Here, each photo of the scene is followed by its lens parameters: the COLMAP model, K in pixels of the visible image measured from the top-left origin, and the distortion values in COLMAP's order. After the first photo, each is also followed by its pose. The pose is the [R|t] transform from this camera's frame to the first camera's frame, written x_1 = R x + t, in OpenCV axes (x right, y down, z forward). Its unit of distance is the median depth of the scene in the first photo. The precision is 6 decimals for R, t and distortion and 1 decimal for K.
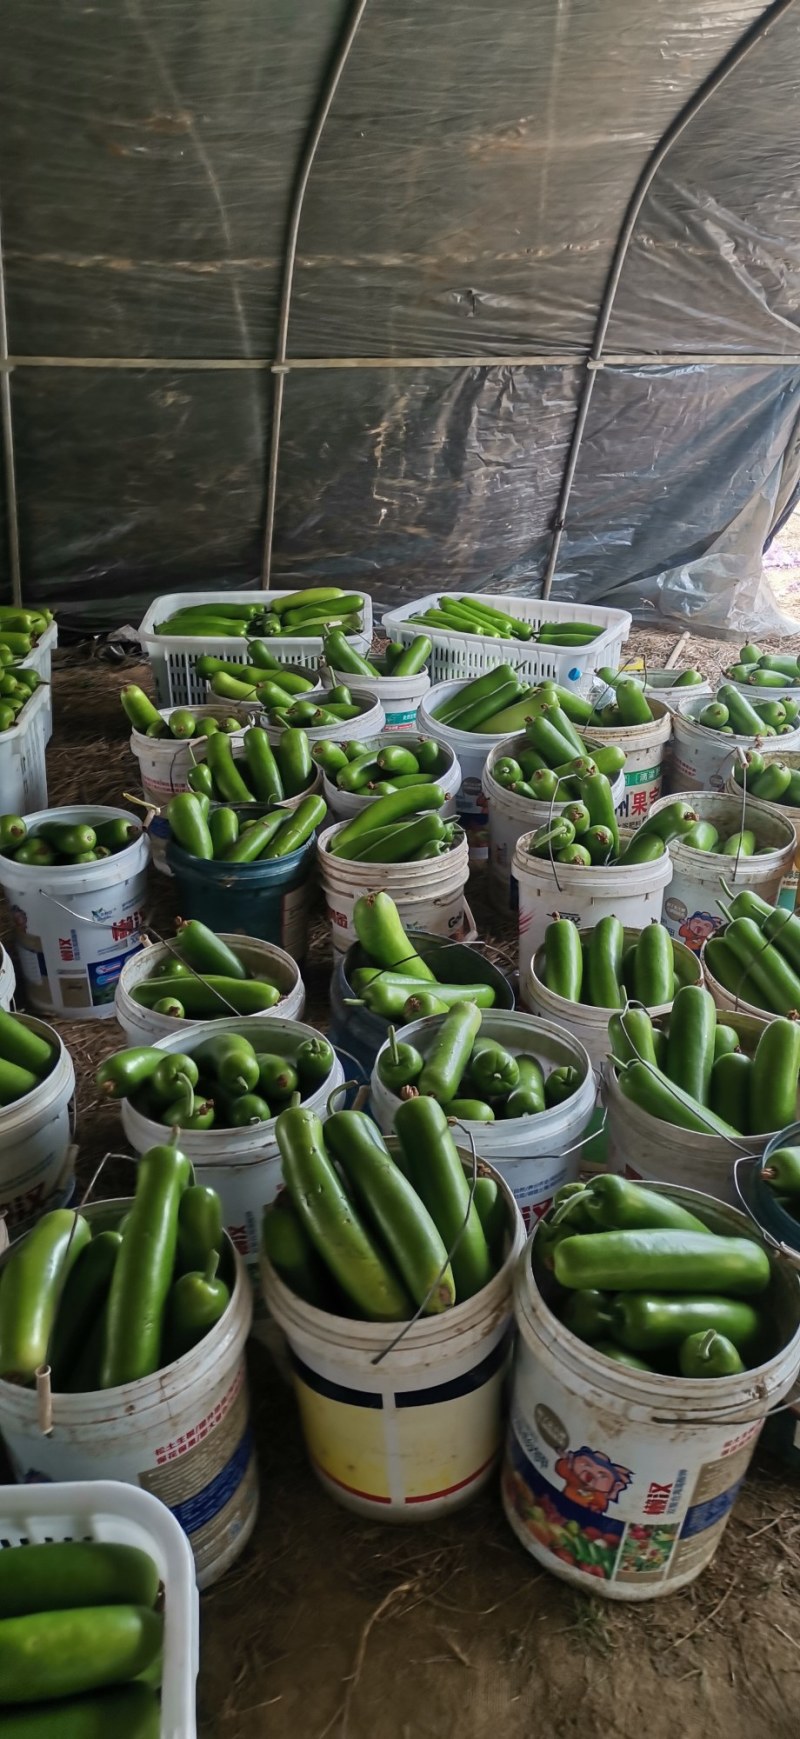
lens RADIAL K [[1280.4, 0, 397.6], [0, 1280.4, 888.0], [0, 0, 1]] dist [0.007011, -0.009579]
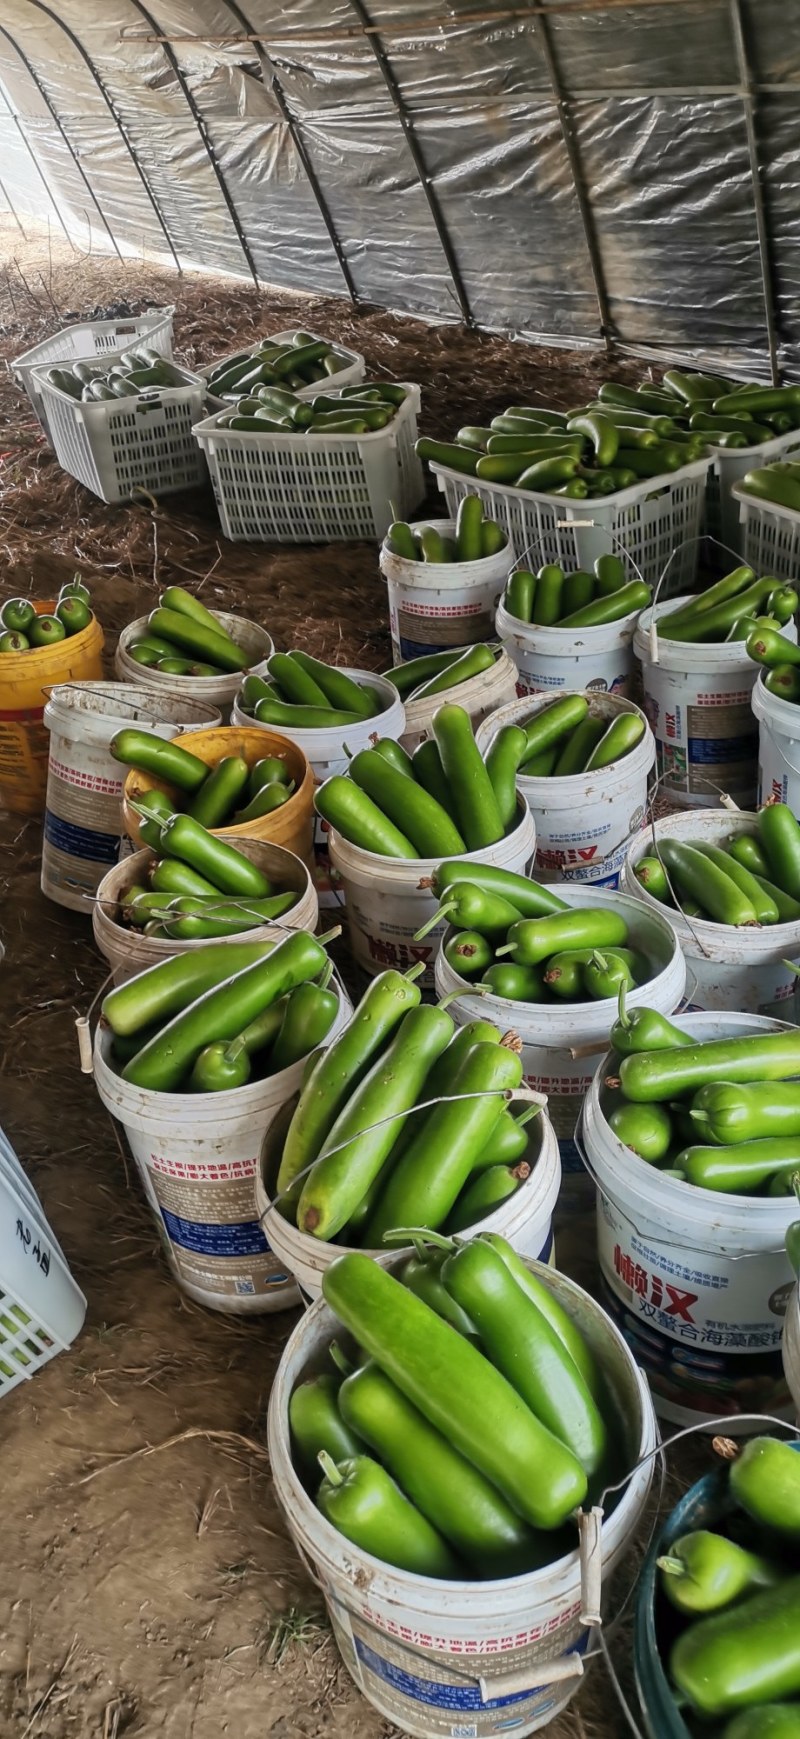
lens RADIAL K [[1280.4, 0, 397.6], [0, 1280.4, 888.0], [0, 0, 1]] dist [0.007011, -0.009579]
pose [[0.451784, 0.466110, -0.760679, 0.338740], [-0.335962, 0.878777, 0.338940, -0.109695], [0.826451, 0.102432, 0.553613, 0.287141]]
